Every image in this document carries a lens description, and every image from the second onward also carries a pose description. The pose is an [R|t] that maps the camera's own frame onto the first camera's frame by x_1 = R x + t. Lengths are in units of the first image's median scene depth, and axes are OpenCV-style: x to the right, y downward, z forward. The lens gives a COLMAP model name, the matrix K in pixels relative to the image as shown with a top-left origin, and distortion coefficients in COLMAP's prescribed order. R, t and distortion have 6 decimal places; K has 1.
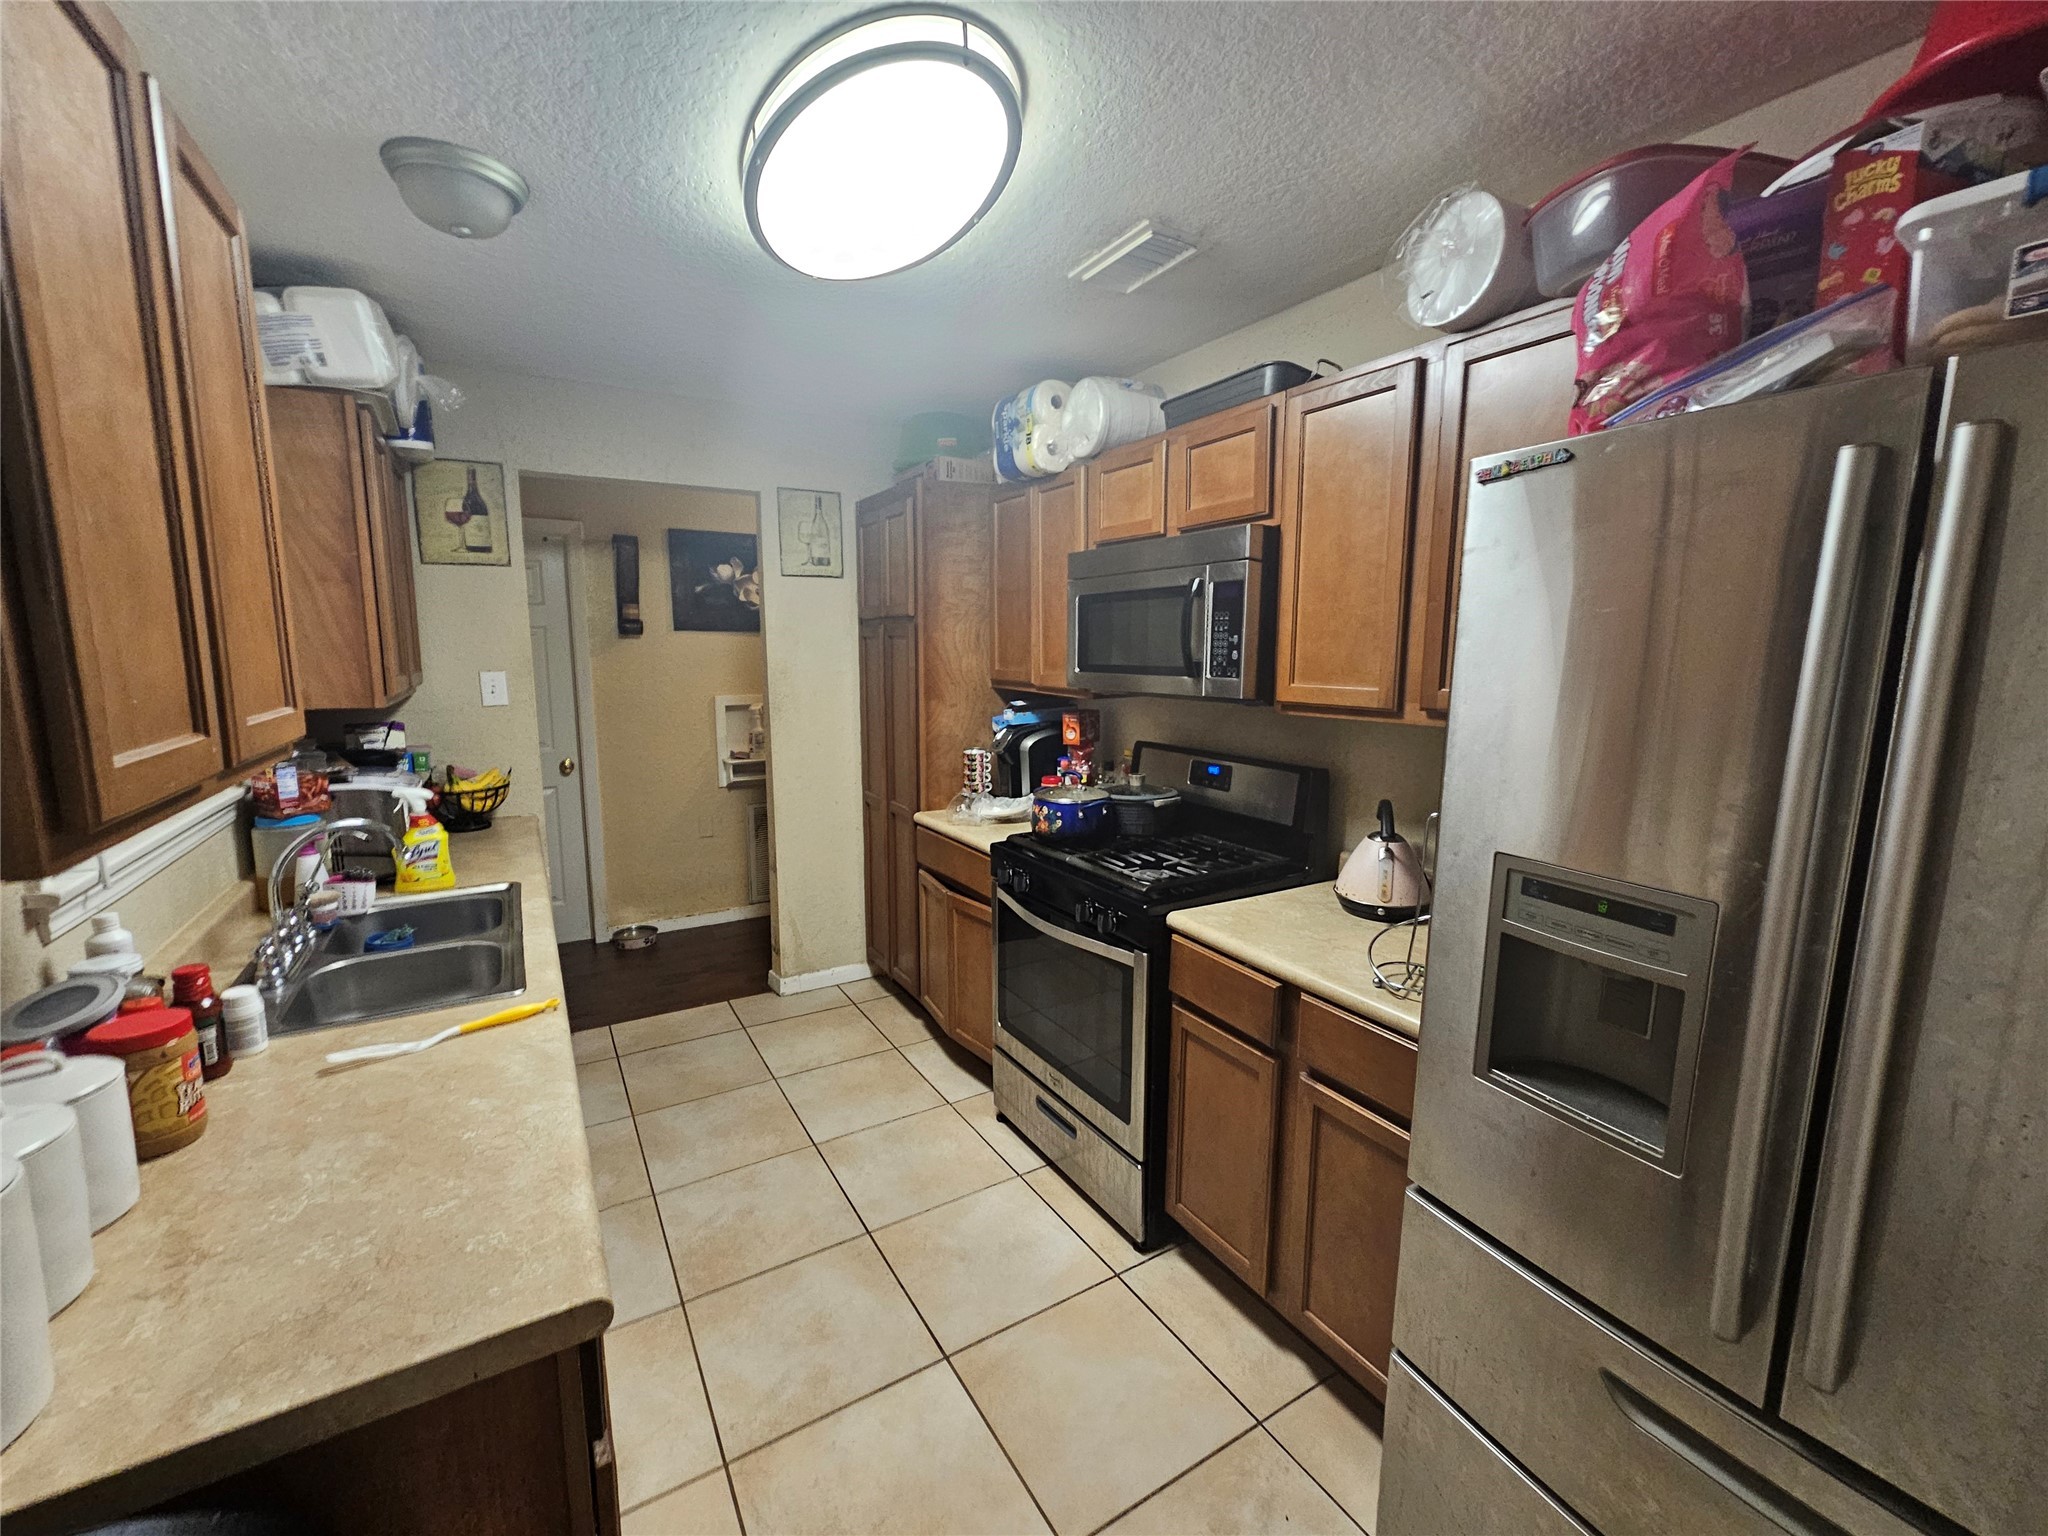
lens RADIAL K [[831.3, 0, 1017.5], [0, 831.3, 768.0], [0, 0, 1]] dist [-0.002064, -0.000028]
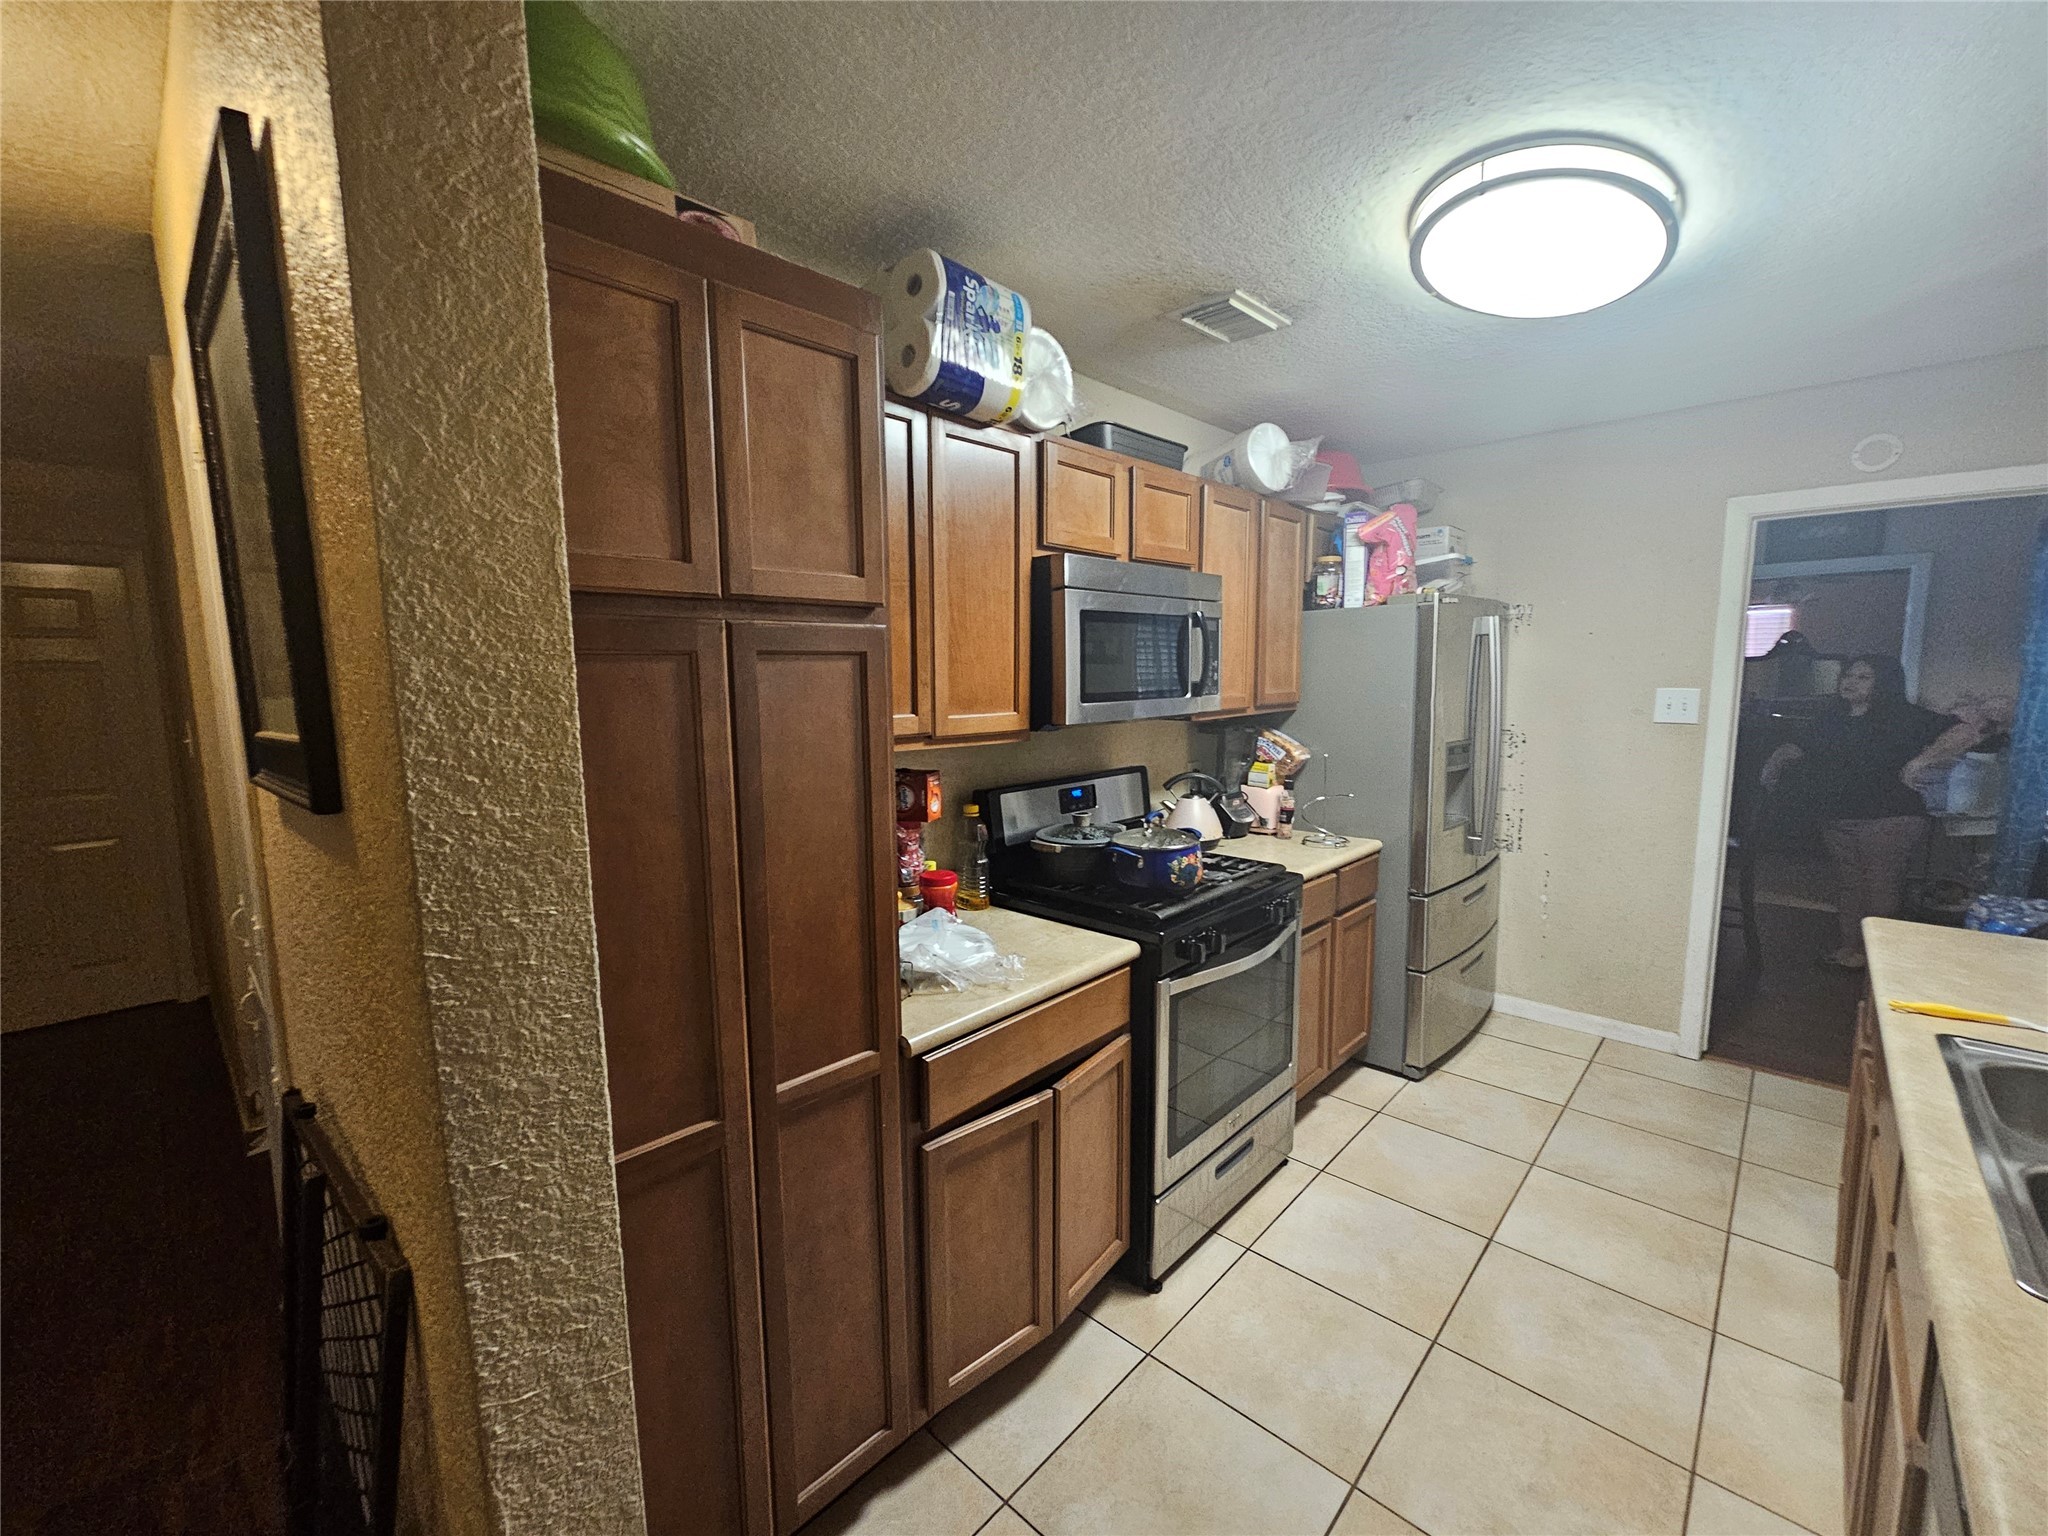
lens RADIAL K [[831.3, 0, 1019.6], [0, 831.3, 770.4], [0, 0, 1]] dist [-0.002064, -0.000028]
pose [[-0.267858, -0.109522, 0.957213, -0.782437], [0.154154, 0.975847, 0.154791, -0.210710], [-0.951046, 0.189020, -0.244505, 1.431615]]
